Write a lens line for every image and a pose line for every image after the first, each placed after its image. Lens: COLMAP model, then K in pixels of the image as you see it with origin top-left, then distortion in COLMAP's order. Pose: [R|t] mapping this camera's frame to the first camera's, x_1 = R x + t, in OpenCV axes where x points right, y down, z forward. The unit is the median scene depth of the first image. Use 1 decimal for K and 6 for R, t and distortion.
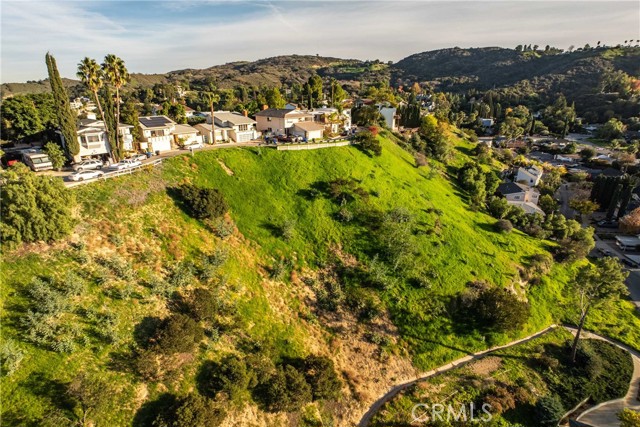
lens RADIAL K [[368.1, 0, 343.0], [0, 368.1, 218.5], [0, 0, 1]] dist [-0.077201, 0.024905]
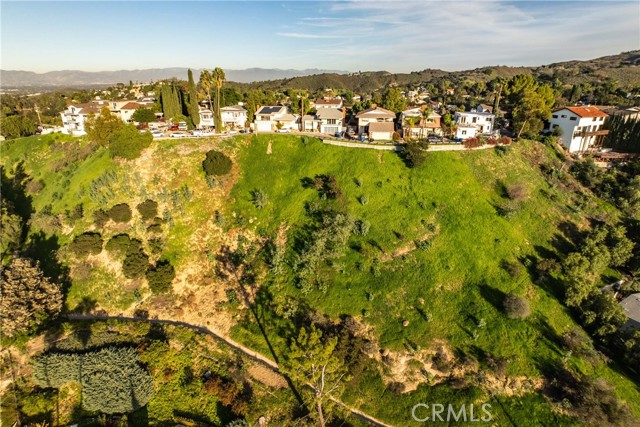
lens RADIAL K [[368.1, 0, 298.4], [0, 368.1, 218.0], [0, 0, 1]] dist [-0.077201, 0.024905]
pose [[0.498026, 0.301628, -0.813013, 0.893517], [-0.285144, 0.942382, 0.174953, -0.159134], [0.818940, 0.144695, 0.555339, 0.362159]]
